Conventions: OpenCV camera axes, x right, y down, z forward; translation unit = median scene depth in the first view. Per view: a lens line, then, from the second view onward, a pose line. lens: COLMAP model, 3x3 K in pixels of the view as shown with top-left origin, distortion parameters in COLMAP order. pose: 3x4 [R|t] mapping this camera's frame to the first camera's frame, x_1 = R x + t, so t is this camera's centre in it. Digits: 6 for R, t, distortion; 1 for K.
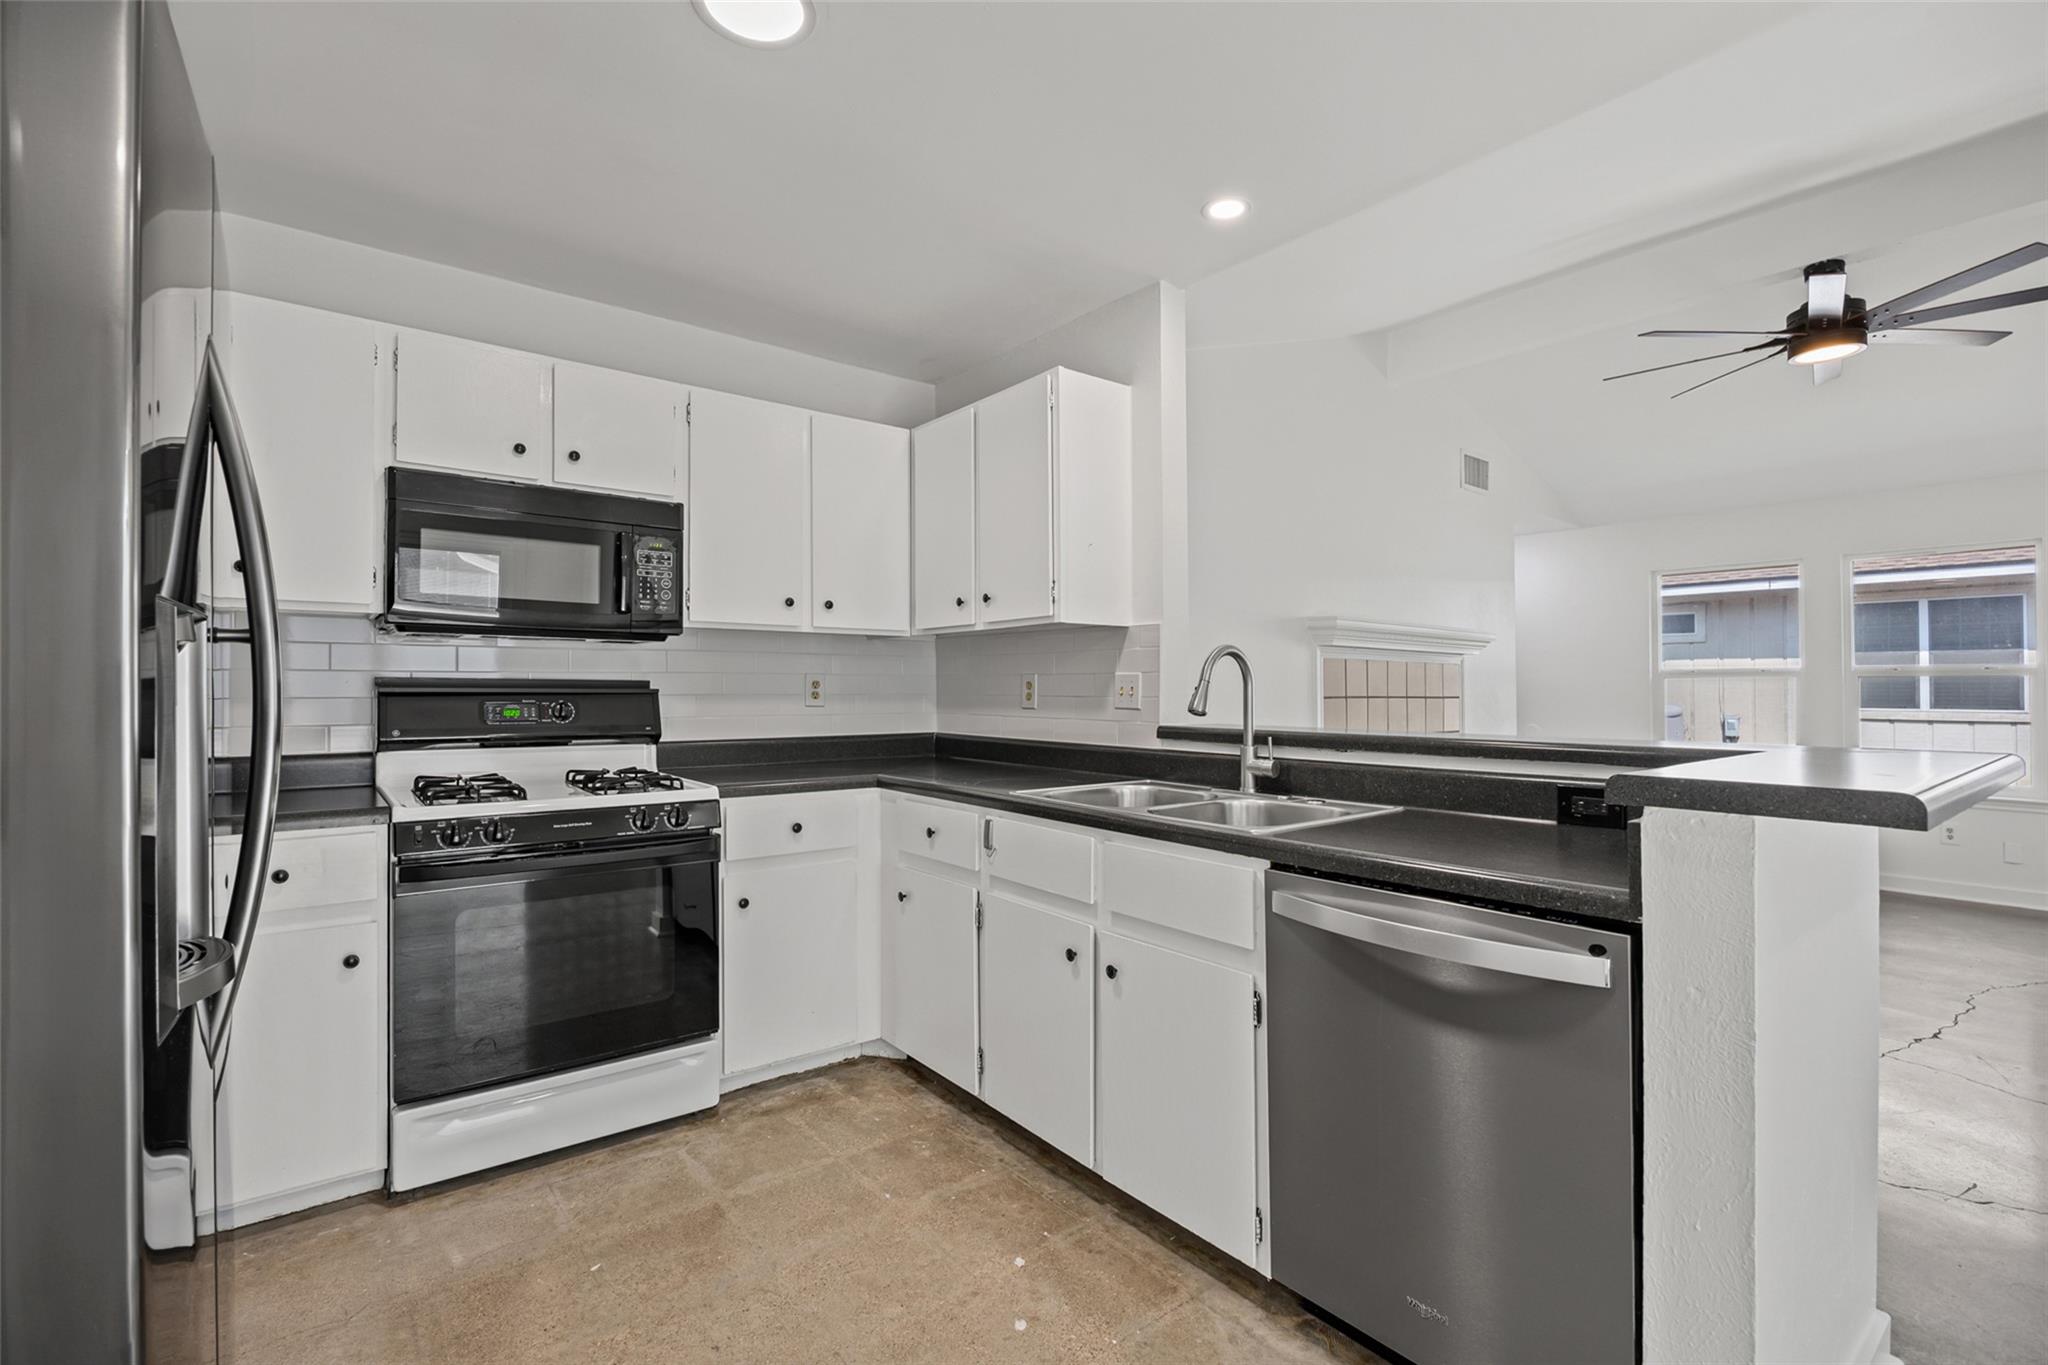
lens RADIAL K [[920.7, 0, 1016.4], [0, 920.7, 679.0], [0, 0, 1]] dist [-0.012881, 0.000588]
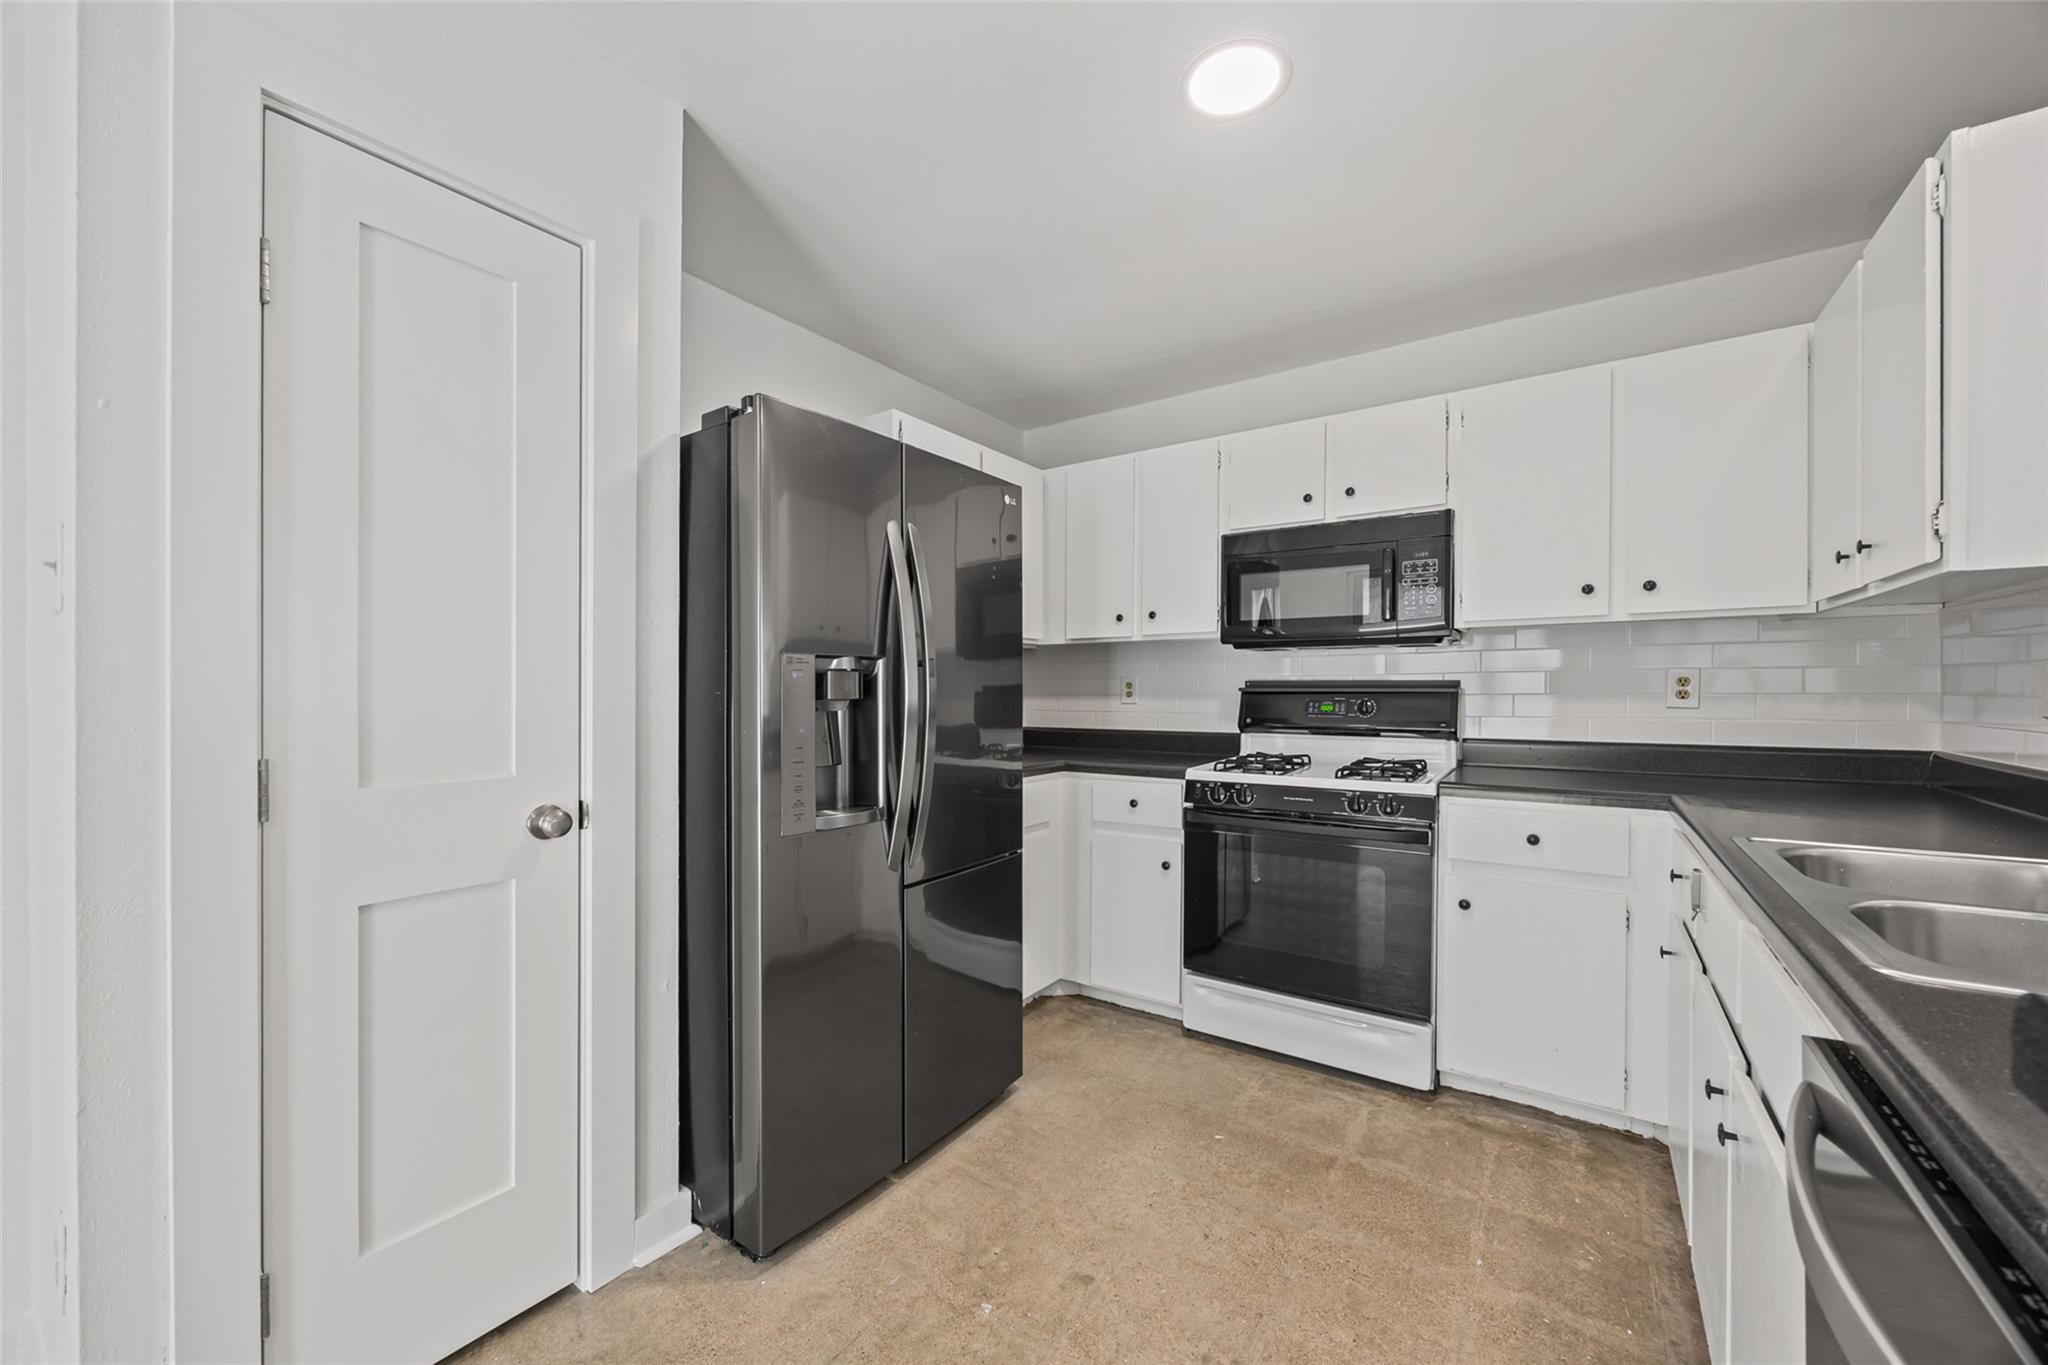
lens RADIAL K [[786.4, 0, 1023.1], [0, 786.4, 693.3], [0, 0, 1]] dist [0.001784, -0.000034]
pose [[0.288588, 0.000735, -0.957453, 0.387024], [0.015487, 0.999865, 0.005436, 0.005053], [0.957328, -0.016397, 0.288537, 0.313508]]
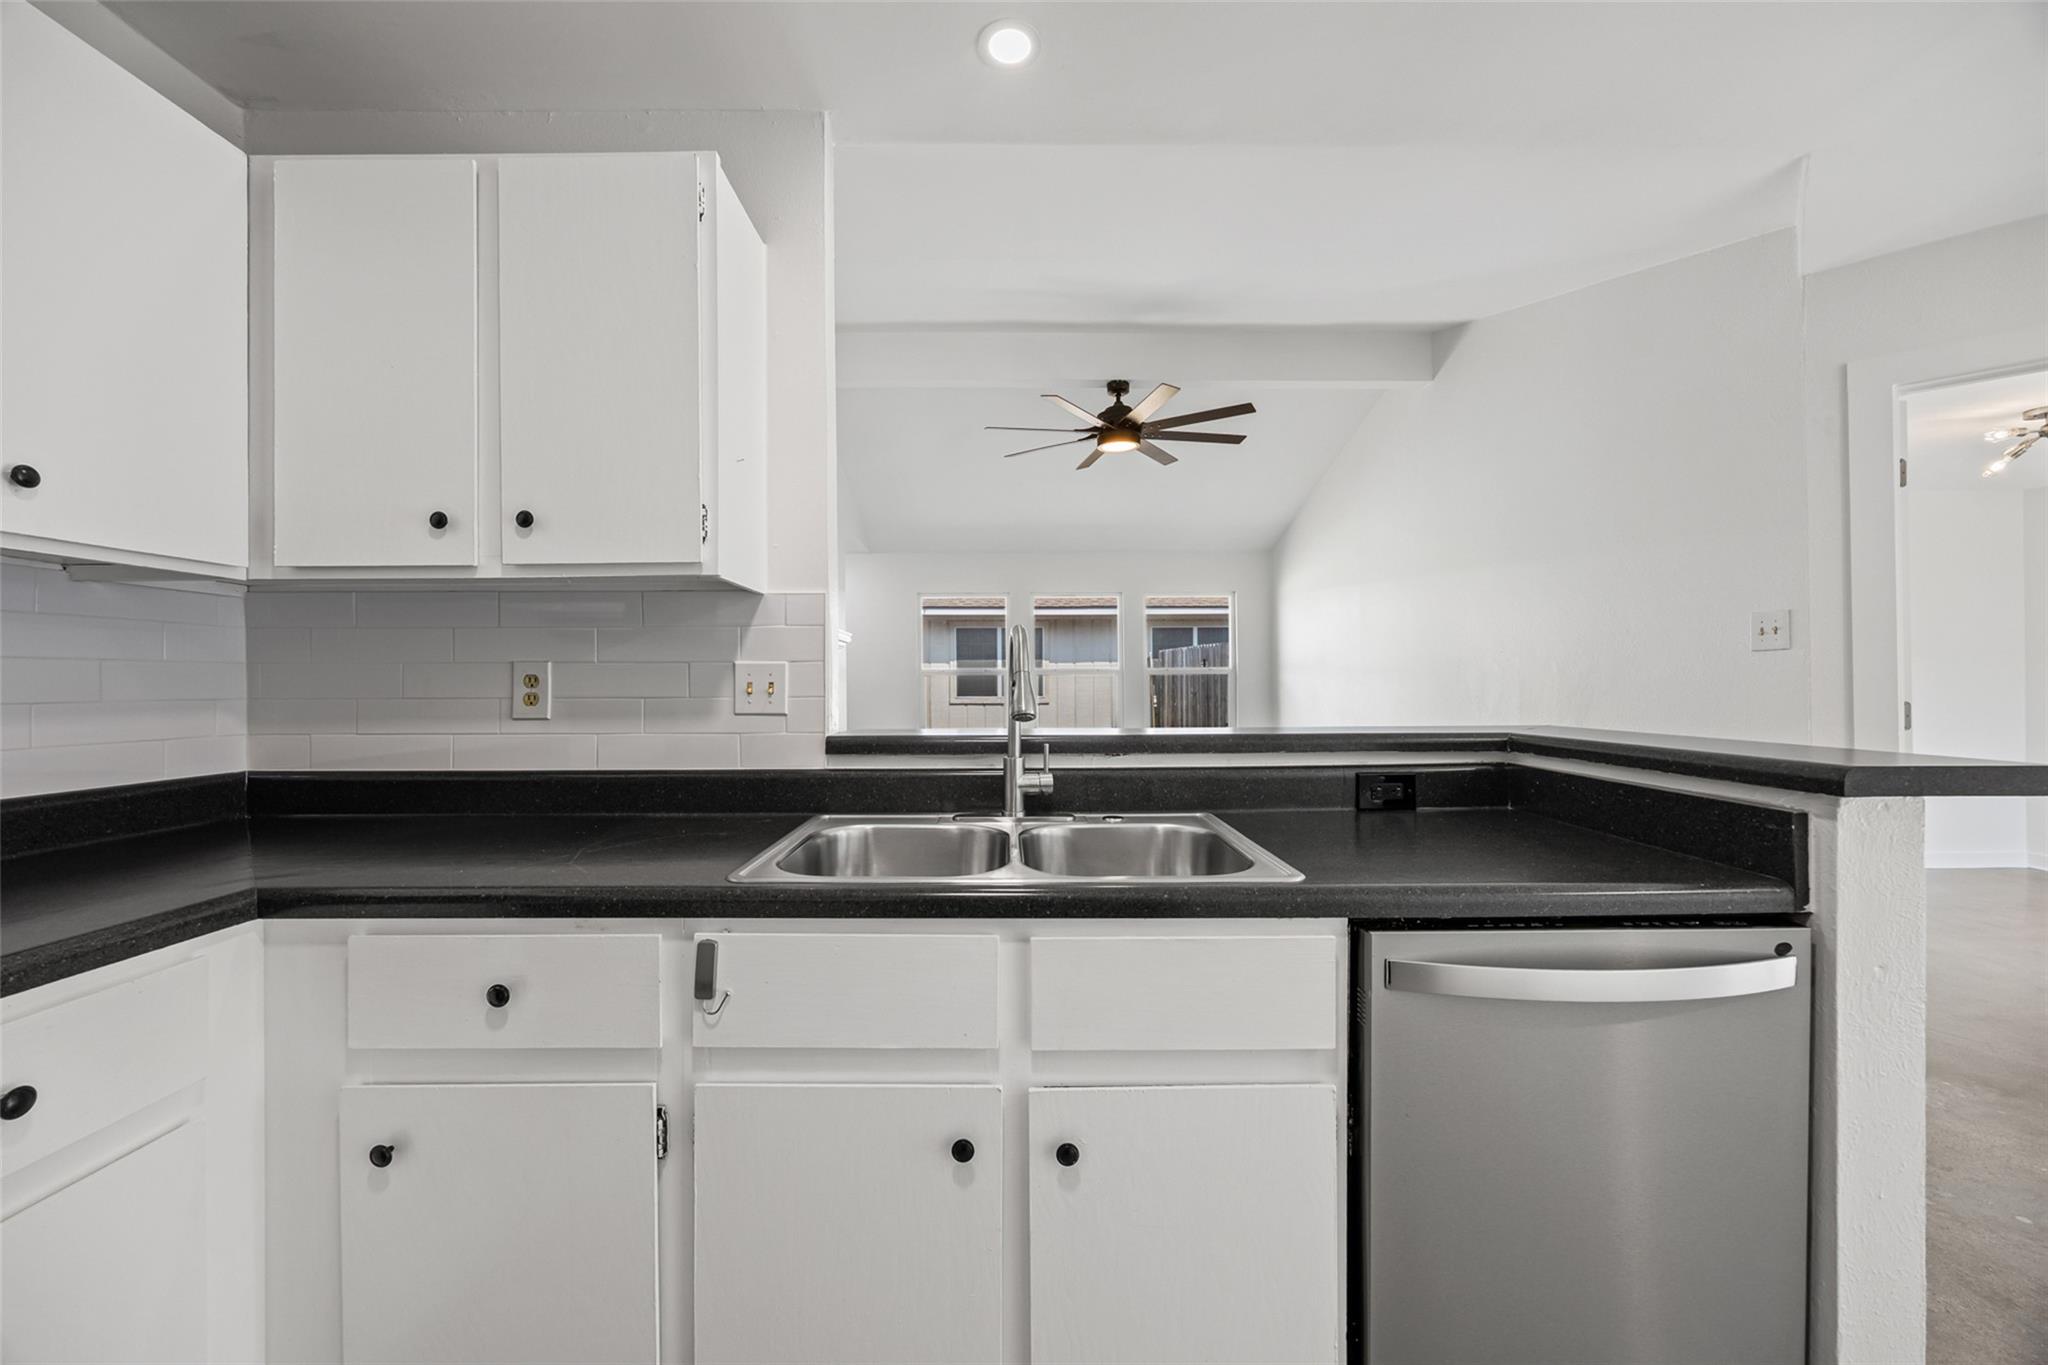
lens RADIAL K [[786.4, 0, 1027.7], [0, 786.4, 673.6], [0, 0, 1]] dist [0.001784, -0.000034]
pose [[0.611139, 0.006210, 0.791499, -0.247956], [-0.002353, 0.999979, -0.006029, 0.005955], [-0.791520, 0.001822, 0.611140, 0.545889]]
